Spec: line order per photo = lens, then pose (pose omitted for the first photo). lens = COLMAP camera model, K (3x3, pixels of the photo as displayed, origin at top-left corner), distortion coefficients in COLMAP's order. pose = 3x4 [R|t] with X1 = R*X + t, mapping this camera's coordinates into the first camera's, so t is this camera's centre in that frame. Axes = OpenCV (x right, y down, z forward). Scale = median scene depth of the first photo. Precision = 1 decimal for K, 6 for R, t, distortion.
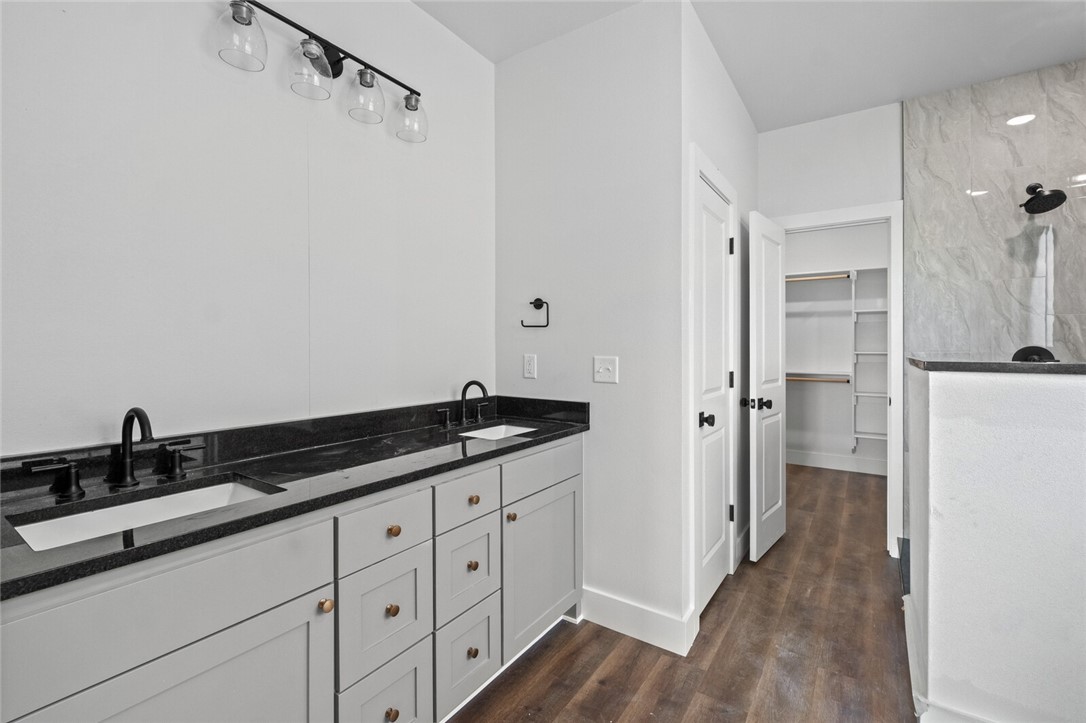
lens RADIAL K [[468.2, 0, 540.1], [0, 468.2, 361.3], [0, 0, 1]] dist [-0.002907, -0.001250]
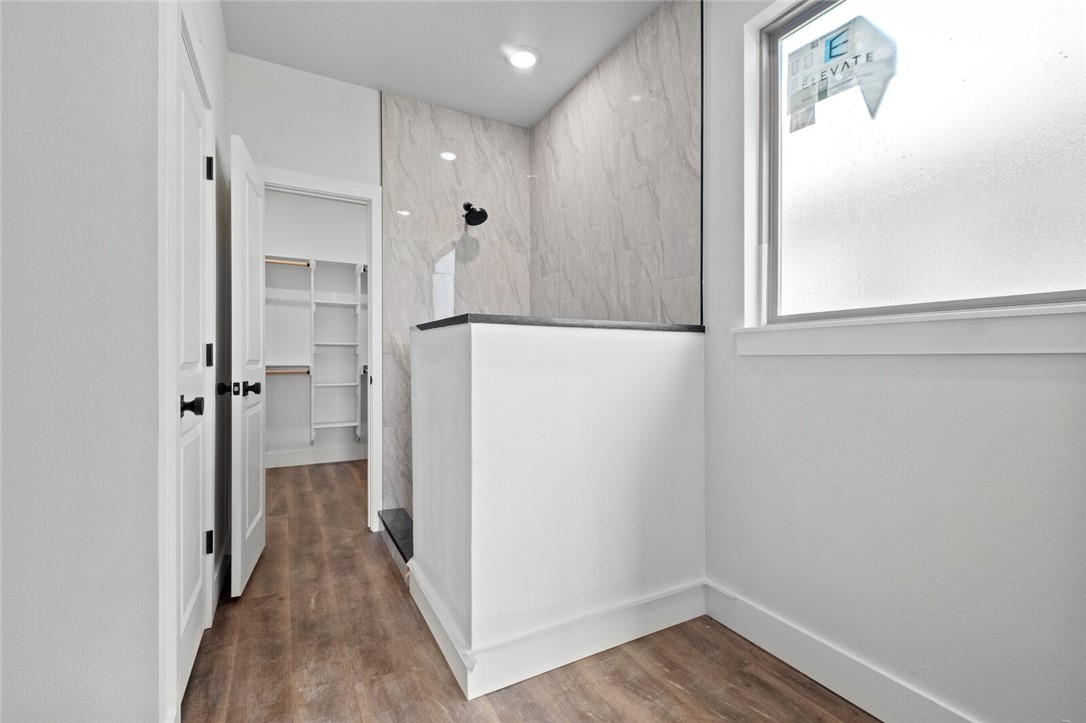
lens RADIAL K [[468.2, 0, 540.1], [0, 468.2, 361.3], [0, 0, 1]] dist [-0.002907, -0.001250]
pose [[0.448990, -0.002711, 0.893533, -0.002063], [0.016423, 0.999852, -0.005219, 0.059412], [-0.893386, 0.017018, 0.448968, 0.222031]]
